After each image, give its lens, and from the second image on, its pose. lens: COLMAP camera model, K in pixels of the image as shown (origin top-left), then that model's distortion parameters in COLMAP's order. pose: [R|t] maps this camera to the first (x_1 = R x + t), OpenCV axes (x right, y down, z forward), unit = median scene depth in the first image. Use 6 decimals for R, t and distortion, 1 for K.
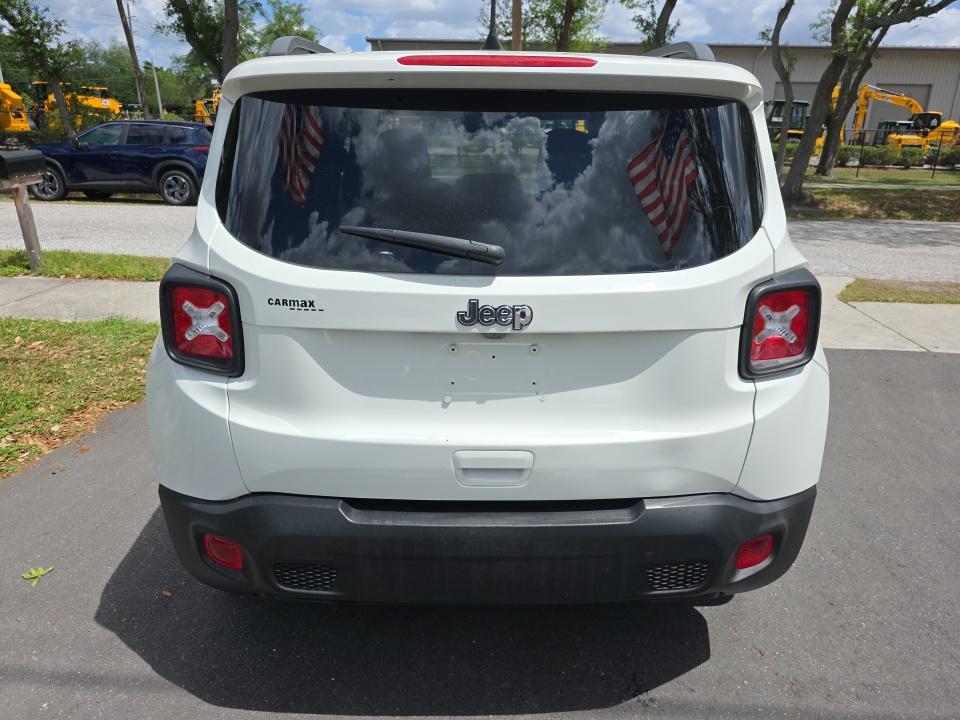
lens RADIAL K [[650.7, 0, 480.0], [0, 650.7, 360.0], [0, 0, 1]] dist [0.056652, -0.044576]
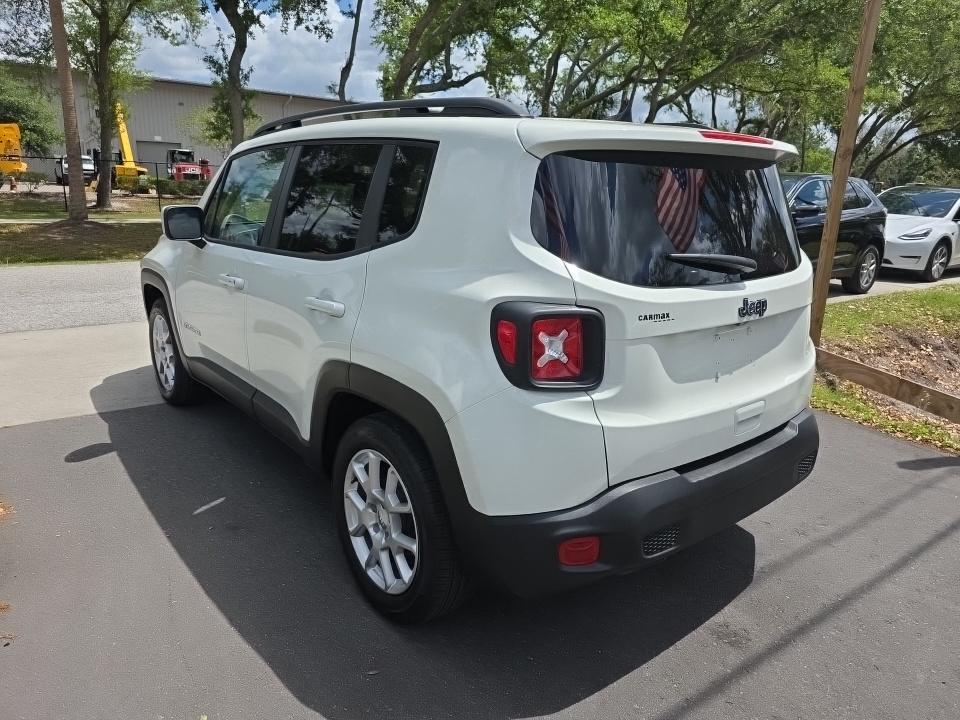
lens RADIAL K [[650.7, 0, 480.0], [0, 650.7, 360.0], [0, 0, 1]] dist [0.056652, -0.044576]
pose [[0.791130, -0.154569, 0.591795, -1.187263], [0.187169, 0.982307, 0.006352, -0.069300], [-0.582307, 0.105740, 0.806063, 0.171854]]
